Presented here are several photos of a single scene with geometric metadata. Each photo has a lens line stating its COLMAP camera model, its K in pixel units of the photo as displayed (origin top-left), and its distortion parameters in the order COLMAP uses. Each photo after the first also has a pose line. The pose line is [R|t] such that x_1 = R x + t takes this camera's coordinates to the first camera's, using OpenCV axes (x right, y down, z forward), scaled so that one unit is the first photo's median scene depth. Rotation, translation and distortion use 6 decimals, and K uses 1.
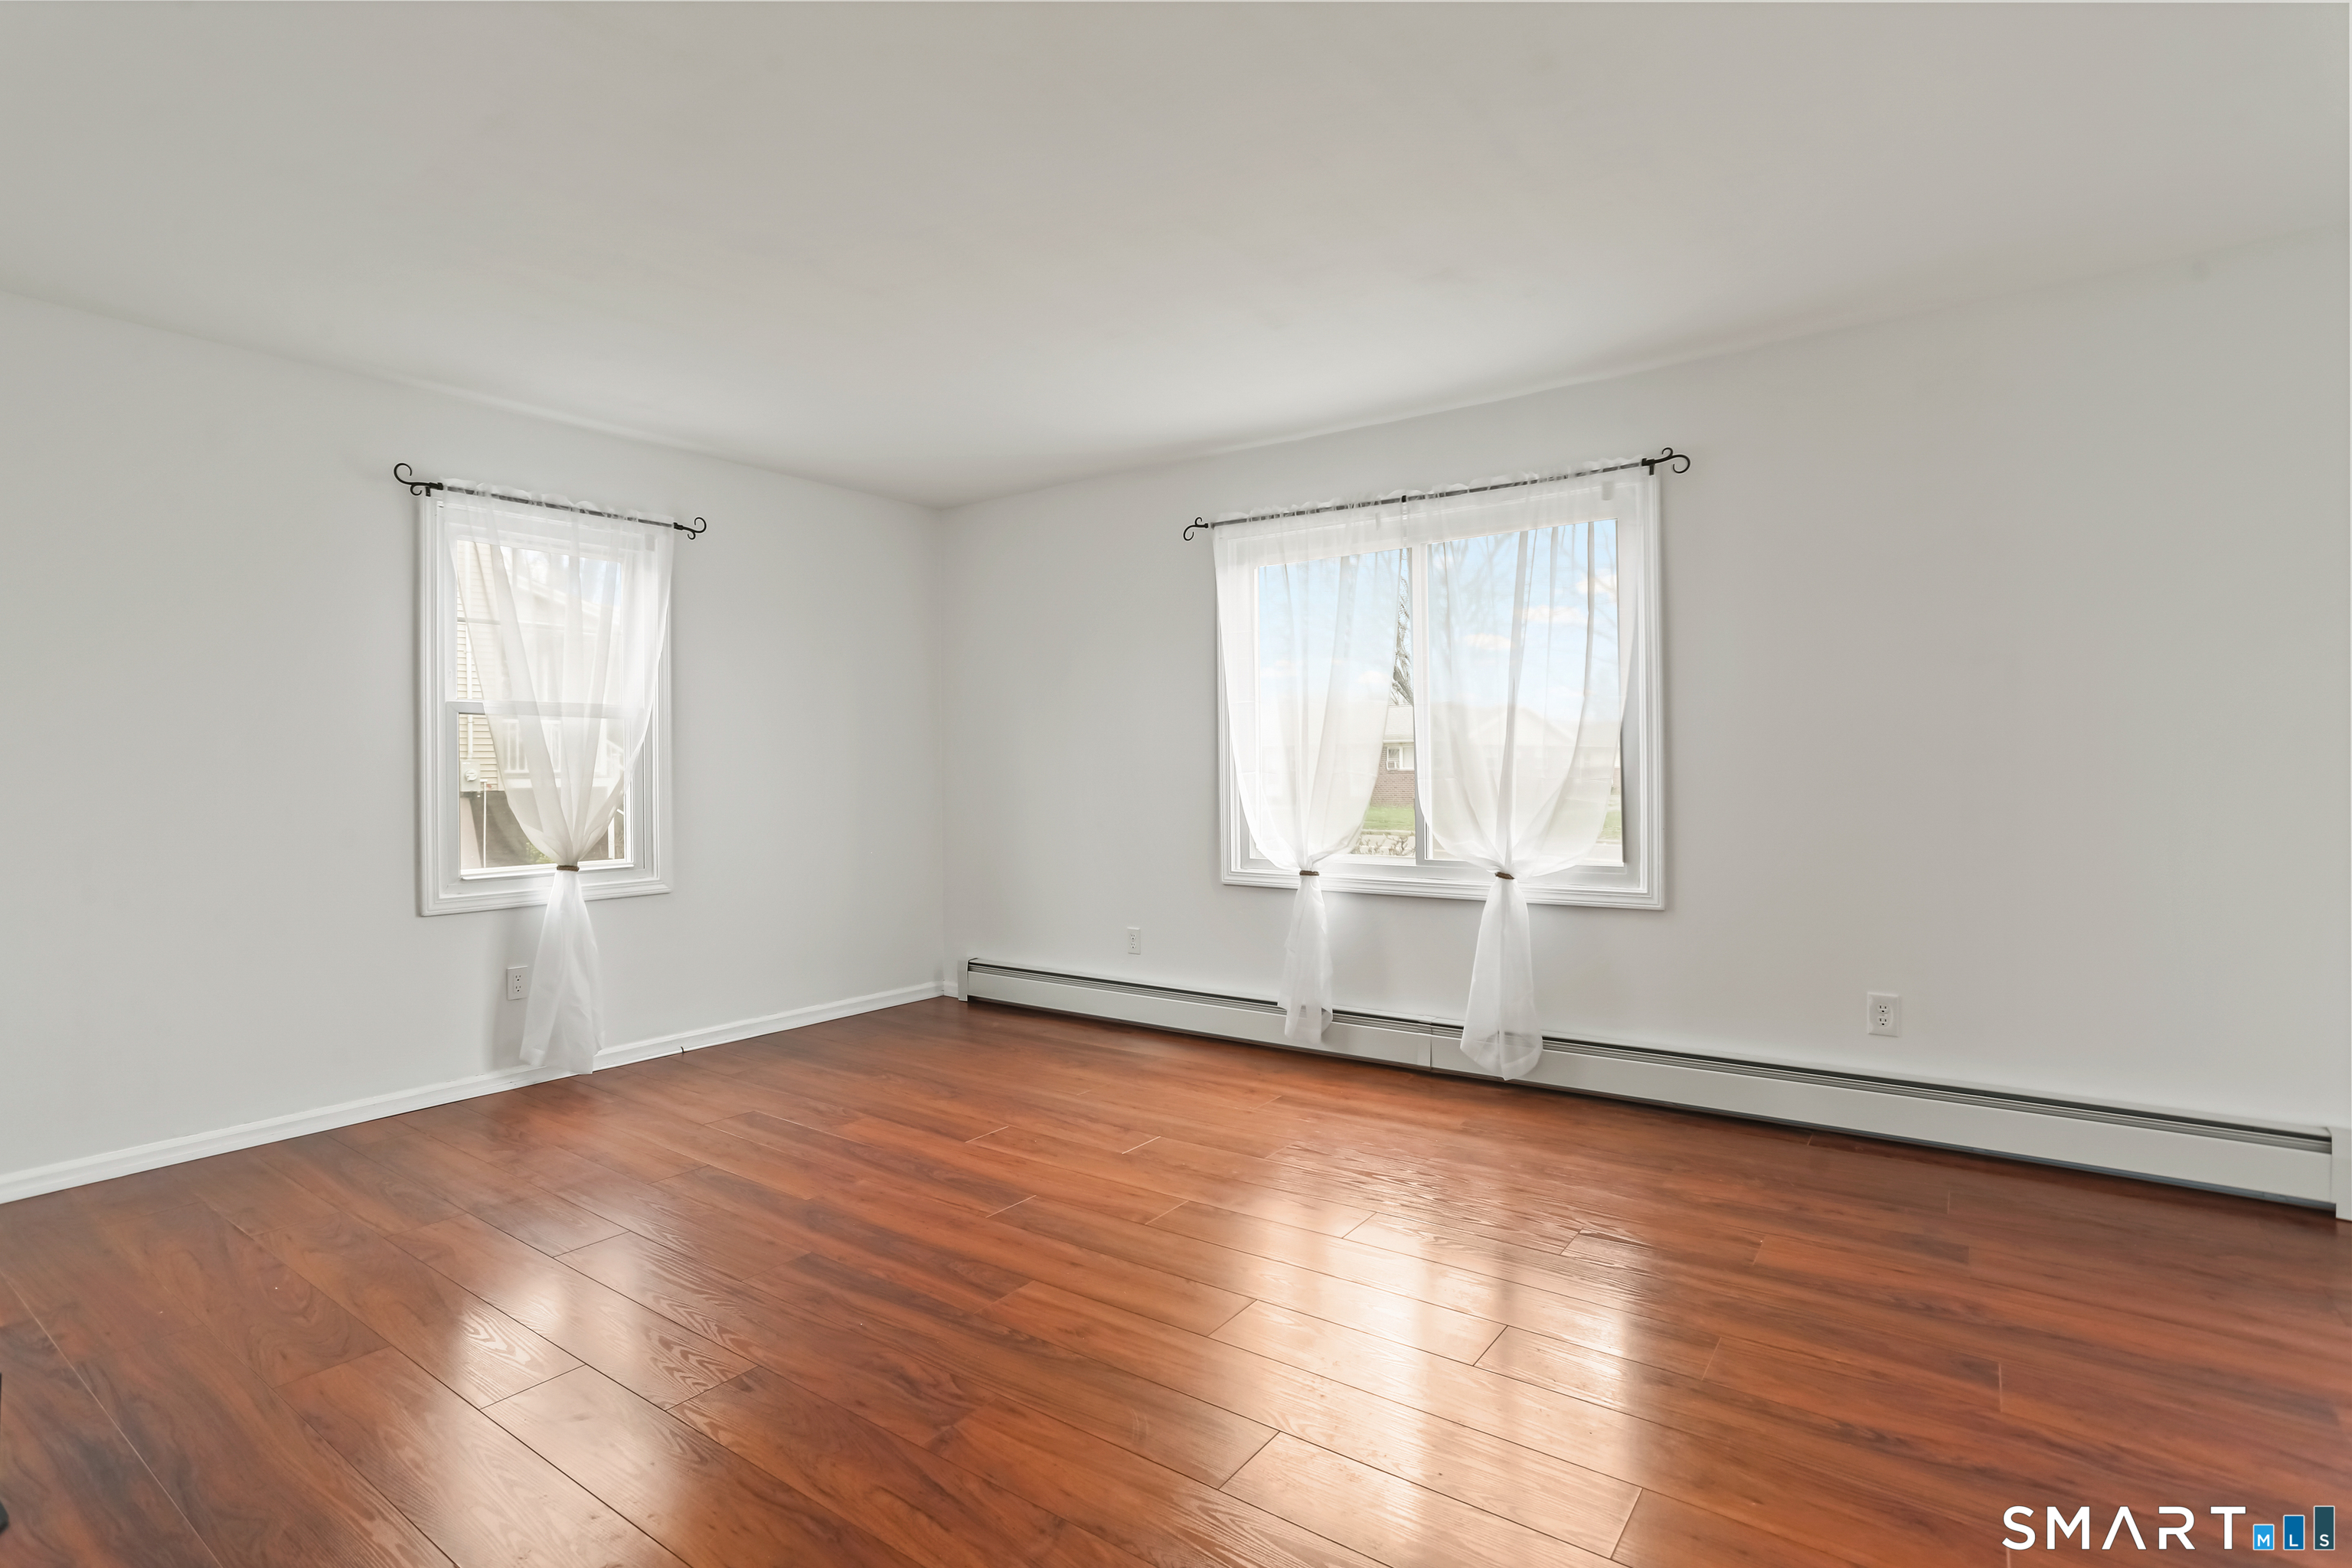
lens RADIAL K [[1138.8, 0, 1184.8], [0, 1138.8, 772.8], [0, 0, 1]] dist [-0.042732, 0.028140]
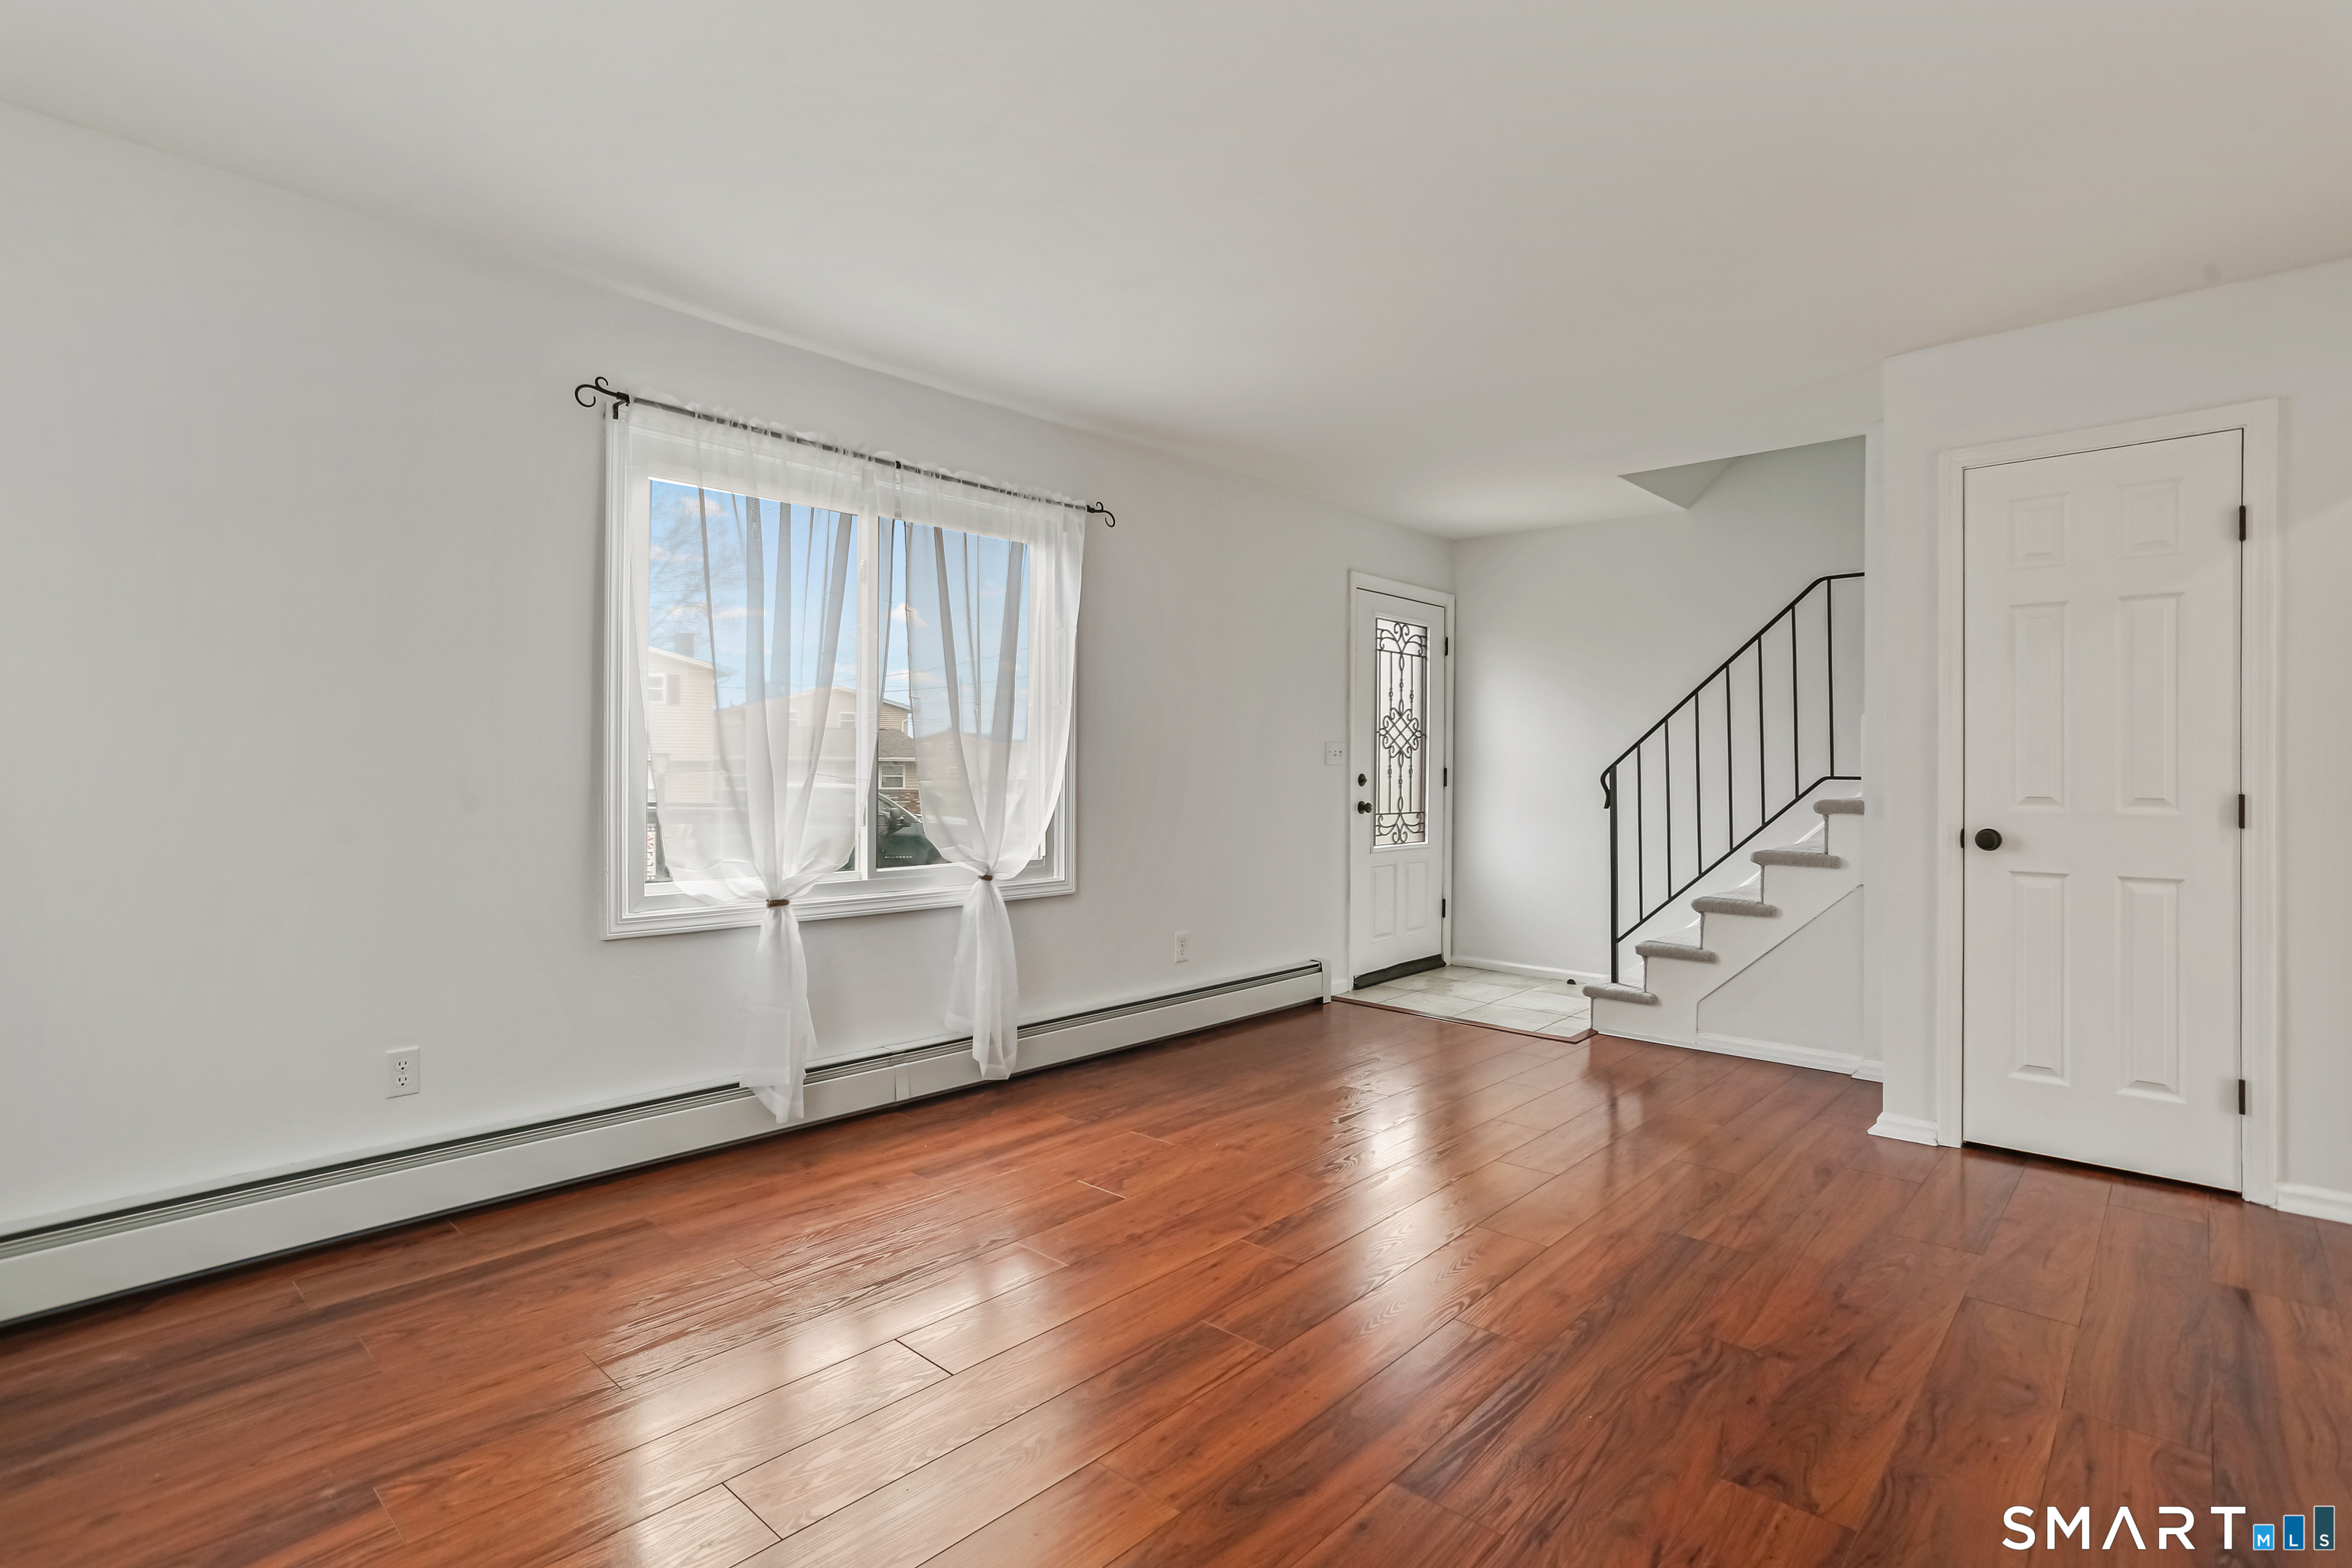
lens RADIAL K [[1138.8, 0, 1173.5], [0, 1138.8, 762.6], [0, 0, 1]] dist [-0.042732, 0.028140]
pose [[0.119021, 0.019086, 0.992708, -0.752646], [-0.002415, 0.999818, -0.018933, 0.009087], [-0.992889, -0.000144, 0.119045, 0.777053]]
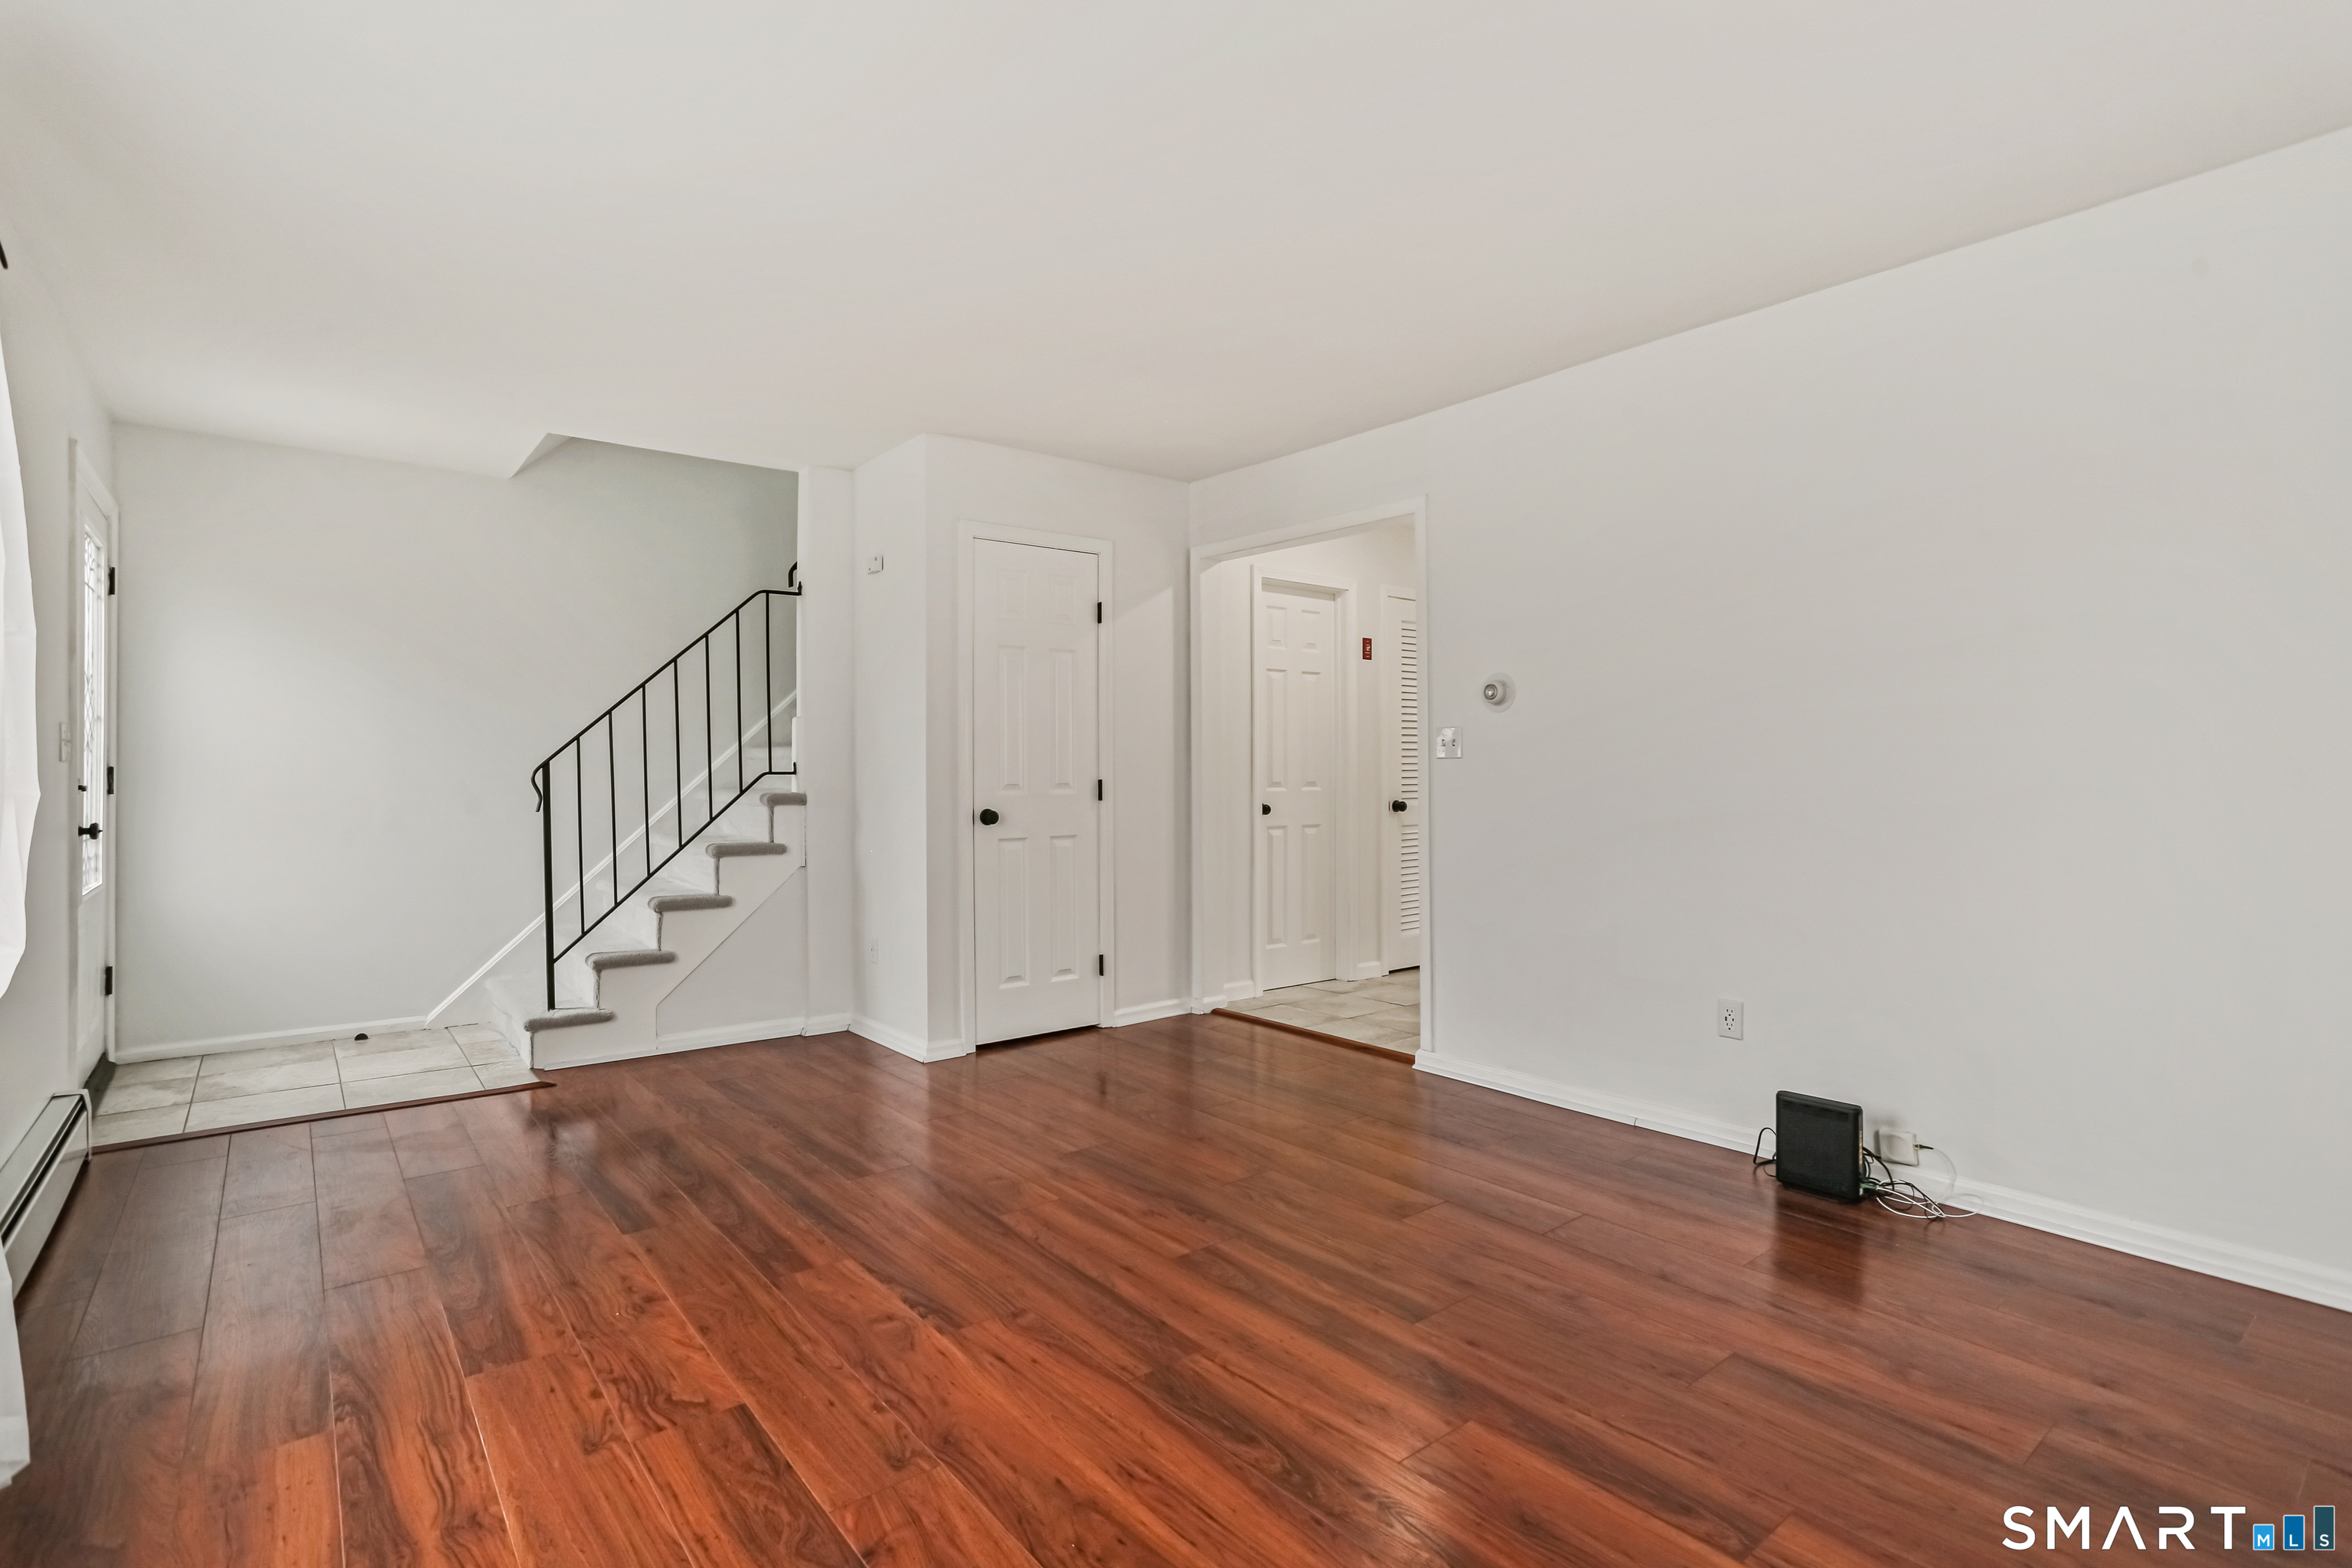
lens RADIAL K [[1138.8, 0, 1175.5], [0, 1138.8, 767.2], [0, 0, 1]] dist [-0.042732, 0.028140]
pose [[-0.963386, 0.015644, 0.267661, -0.290524], [0.016001, 0.999872, -0.000850, 0.002589], [-0.267640, 0.003464, -0.963513, 1.381445]]
